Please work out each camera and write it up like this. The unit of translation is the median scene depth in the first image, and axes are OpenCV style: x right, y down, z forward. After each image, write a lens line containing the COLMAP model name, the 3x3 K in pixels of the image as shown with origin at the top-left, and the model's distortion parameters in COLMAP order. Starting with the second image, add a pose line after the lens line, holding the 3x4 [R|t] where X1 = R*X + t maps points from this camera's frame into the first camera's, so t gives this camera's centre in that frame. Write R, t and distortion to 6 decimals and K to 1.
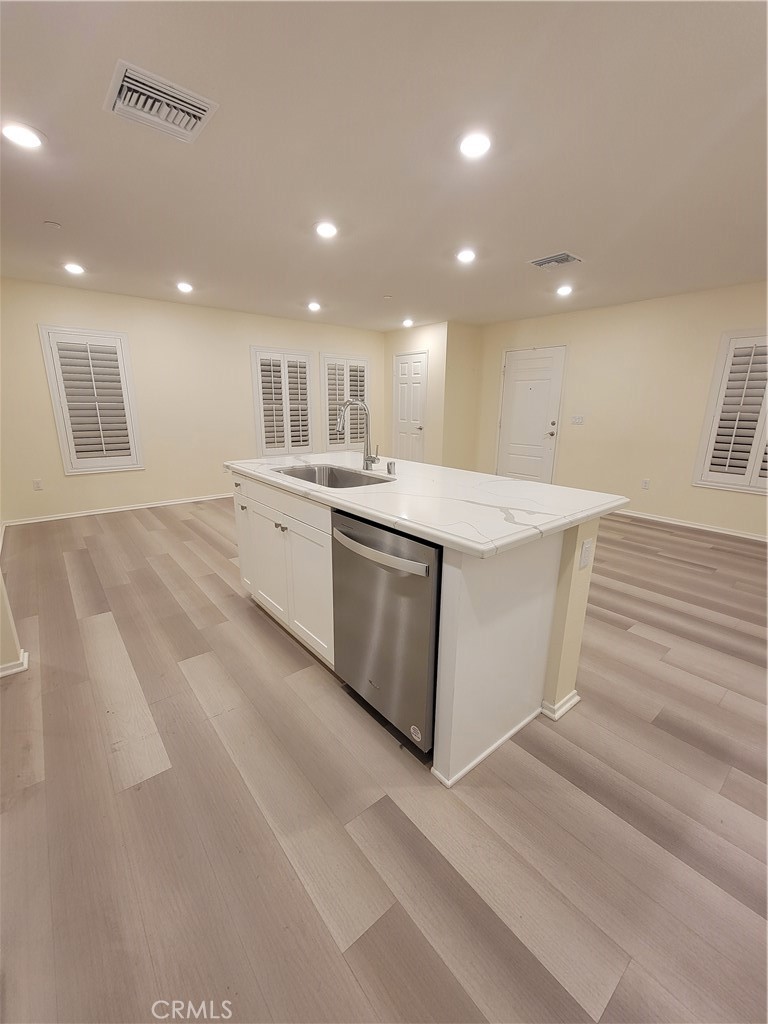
lens RADIAL K [[418.9, 0, 382.1], [0, 418.9, 516.1], [0, 0, 1]] dist [-0.006447, -0.000838]
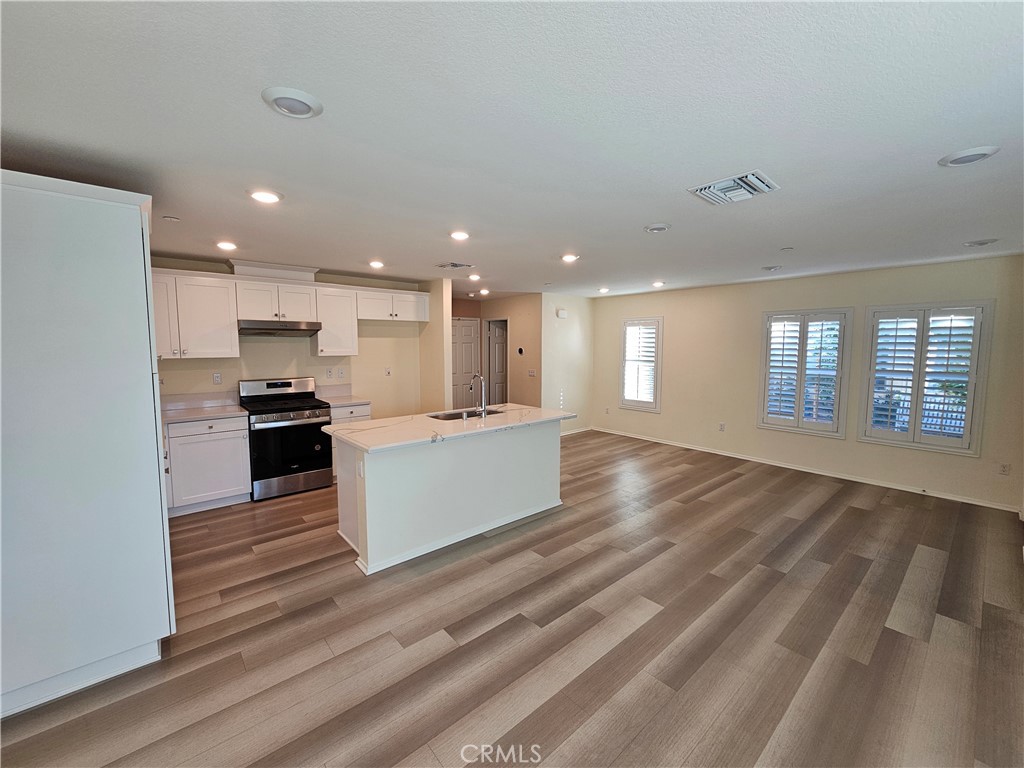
lens RADIAL K [[416.1, 0, 518.2], [0, 416.1, 382.5], [0, 0, 1]] dist [-0.003359, -0.000641]
pose [[0.031452, 0.079037, -0.996375, 0.810786], [-0.262500, 0.962528, 0.068066, -0.199701], [0.964419, 0.259408, 0.051020, 0.533965]]
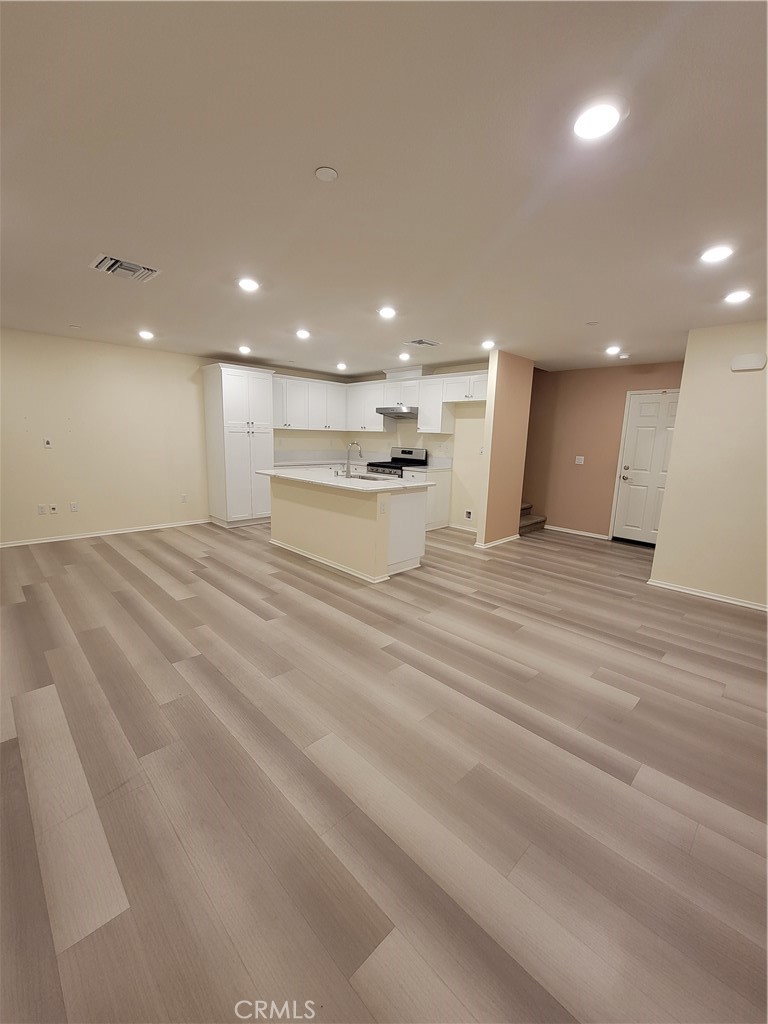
lens RADIAL K [[418.9, 0, 386.2], [0, 418.9, 515.4], [0, 0, 1]] dist [-0.006447, -0.000838]
pose [[-0.994766, -0.022801, -0.099601, -0.011040], [-0.064387, 0.896781, 0.437765, -0.424256], [0.079339, 0.441887, -0.893555, 1.472316]]
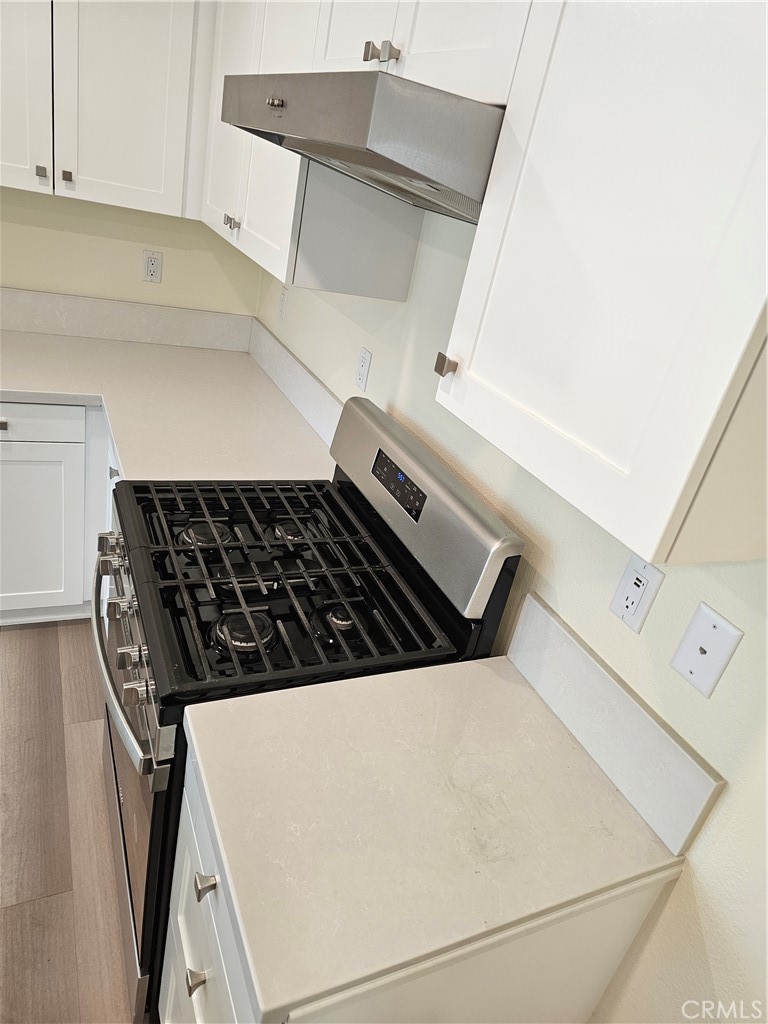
lens RADIAL K [[680.9, 0, 387.3], [0, 680.9, 507.9], [0, 0, 1]] dist [0.051937, -0.025881]
pose [[-0.945112, -0.295804, 0.138794, -0.277801], [-0.136473, 0.743312, 0.654876, -0.176502], [-0.296882, 0.599990, -0.742882, 0.272773]]
